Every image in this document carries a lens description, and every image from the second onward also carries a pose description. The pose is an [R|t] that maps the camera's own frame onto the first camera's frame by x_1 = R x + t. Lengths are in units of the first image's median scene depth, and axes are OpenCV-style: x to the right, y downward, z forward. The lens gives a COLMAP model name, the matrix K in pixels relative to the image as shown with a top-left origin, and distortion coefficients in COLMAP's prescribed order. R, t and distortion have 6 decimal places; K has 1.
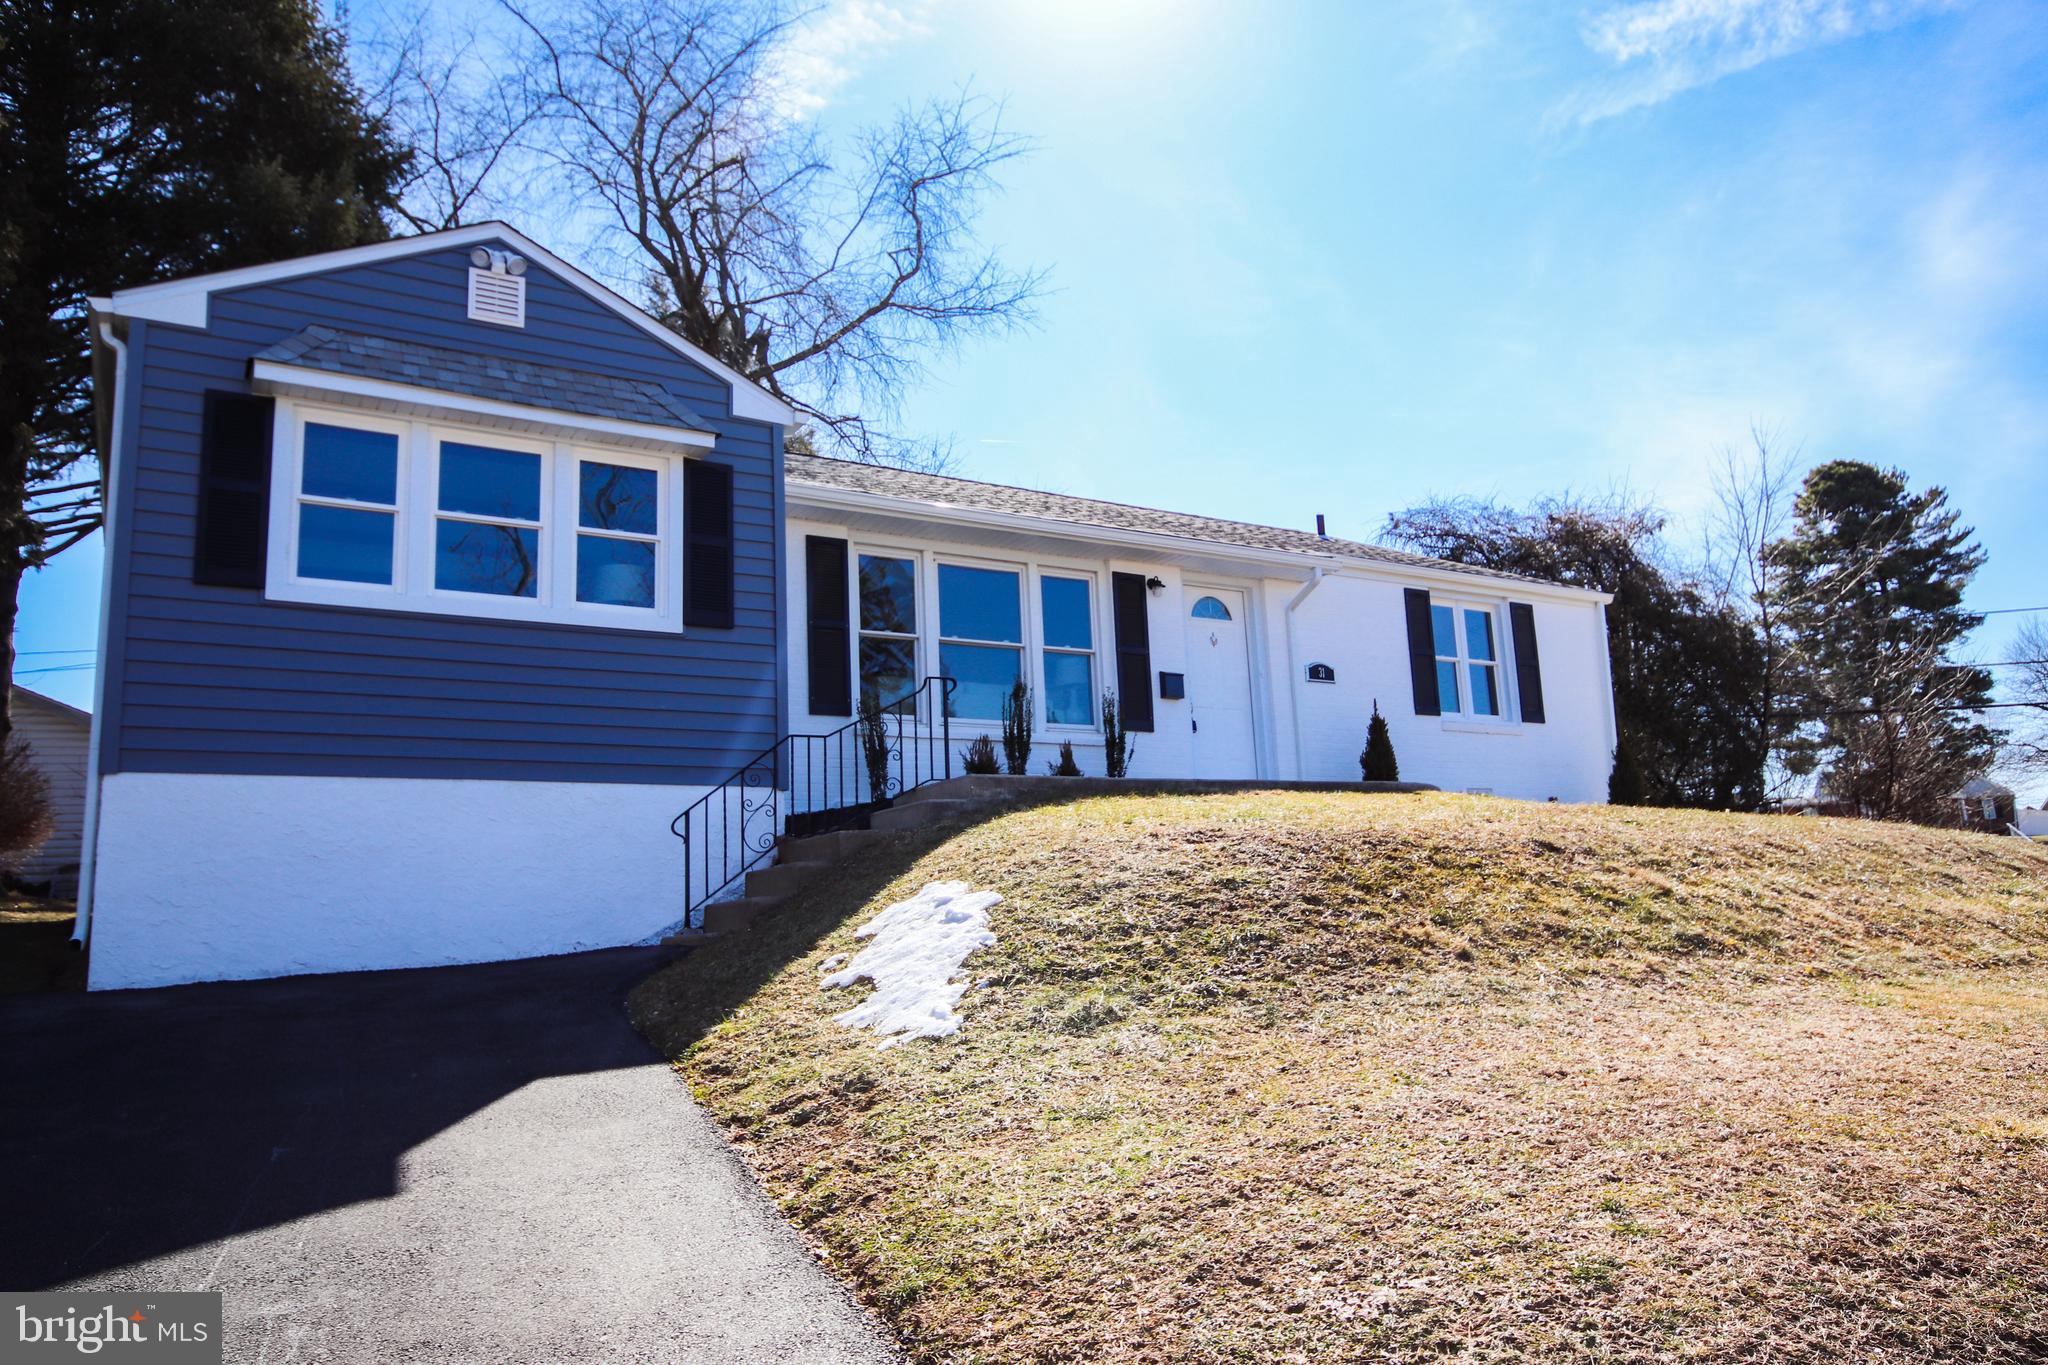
lens RADIAL K [[1466.8, 0, 1024.0], [0, 1466.8, 682.5], [0, 0, 1]] dist [-0.002831, -0.001139]
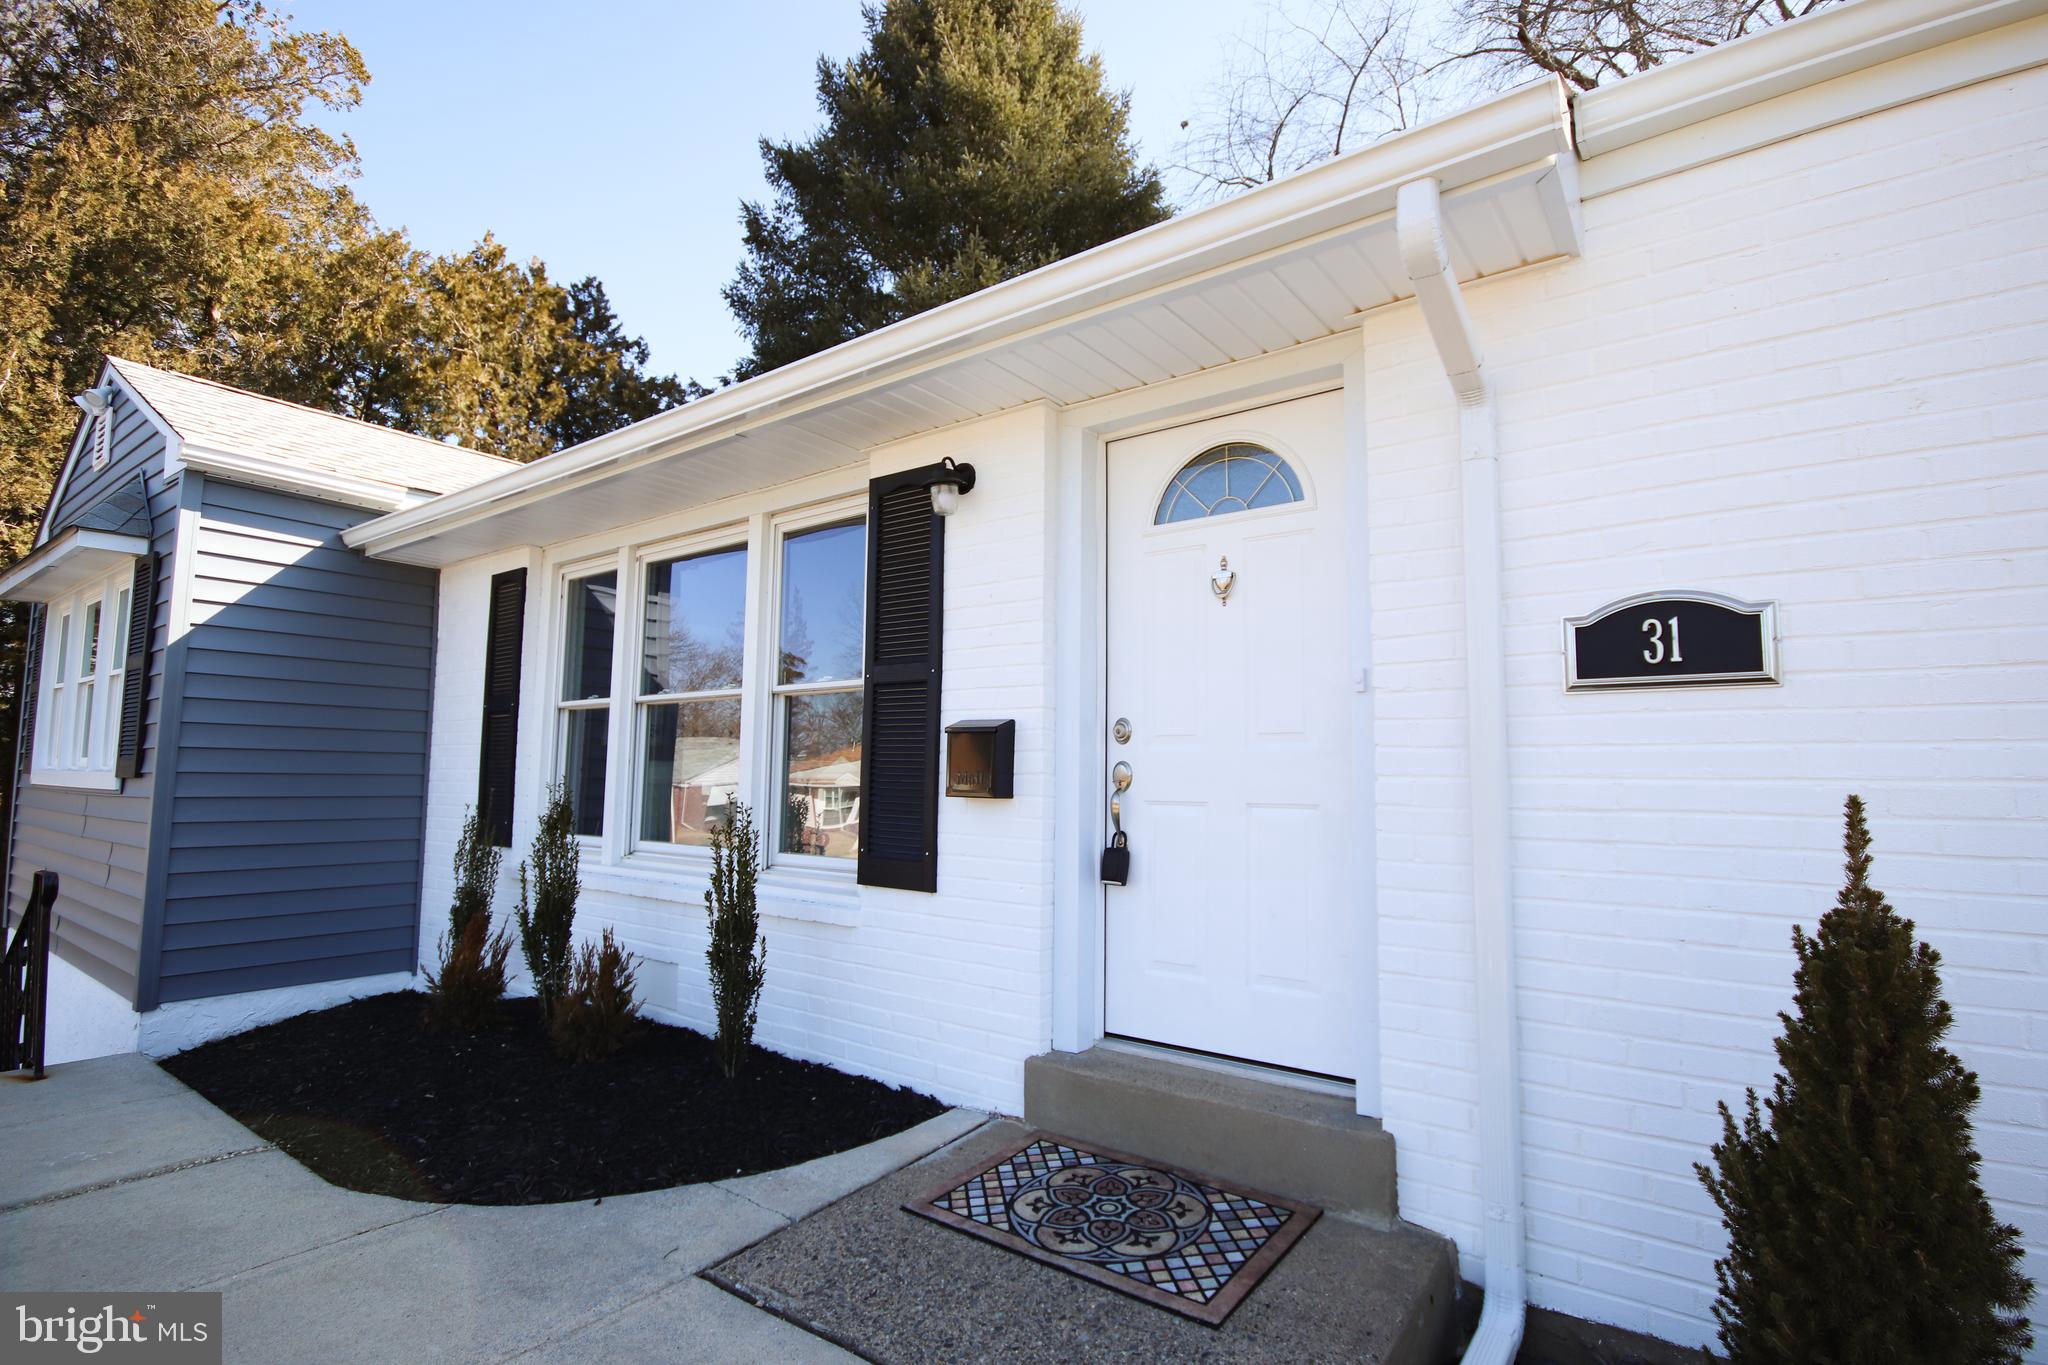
lens RADIAL K [[1009.2, 0, 1048.4], [0, 1009.2, 691.3], [0, 0, 1]] dist [0.028573, -0.025961]
pose [[0.358368, -0.037418, -0.932830, 0.334728], [0.145568, 0.989215, 0.016243, -0.015658], [0.922162, -0.141611, 0.359950, 0.937312]]
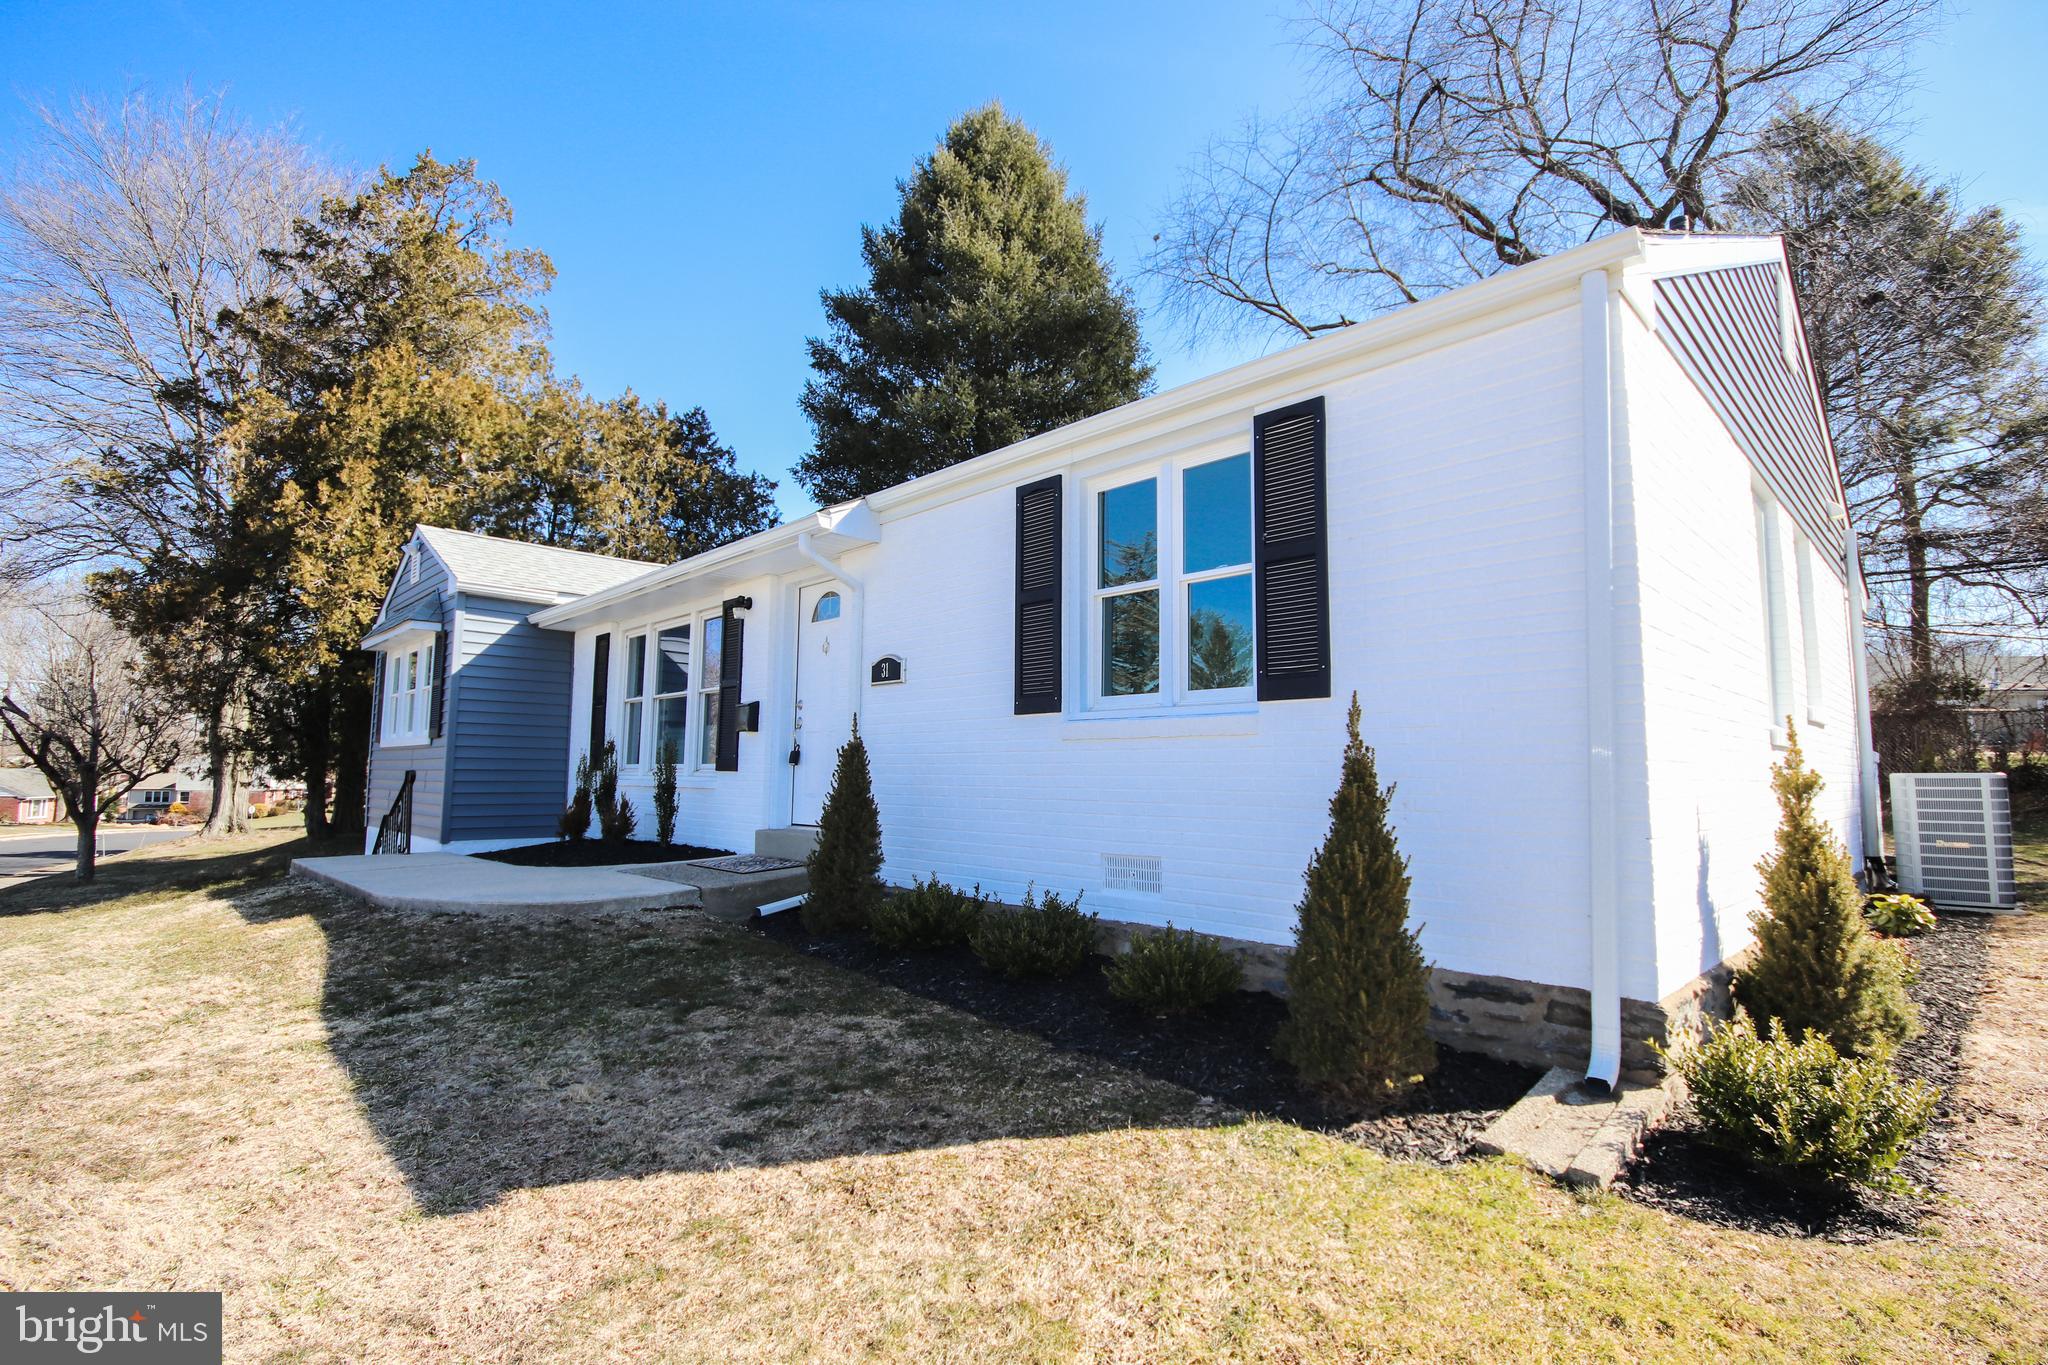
lens RADIAL K [[942.1, 0, 1024.0], [0, 942.1, 682.5], [0, 0, 1]] dist [0.009325, -0.019304]
pose [[0.219095, -0.053032, -0.974261, 0.695621], [0.160768, 0.986836, -0.017562, 0.018342], [0.962367, -0.152782, 0.224737, 1.042328]]
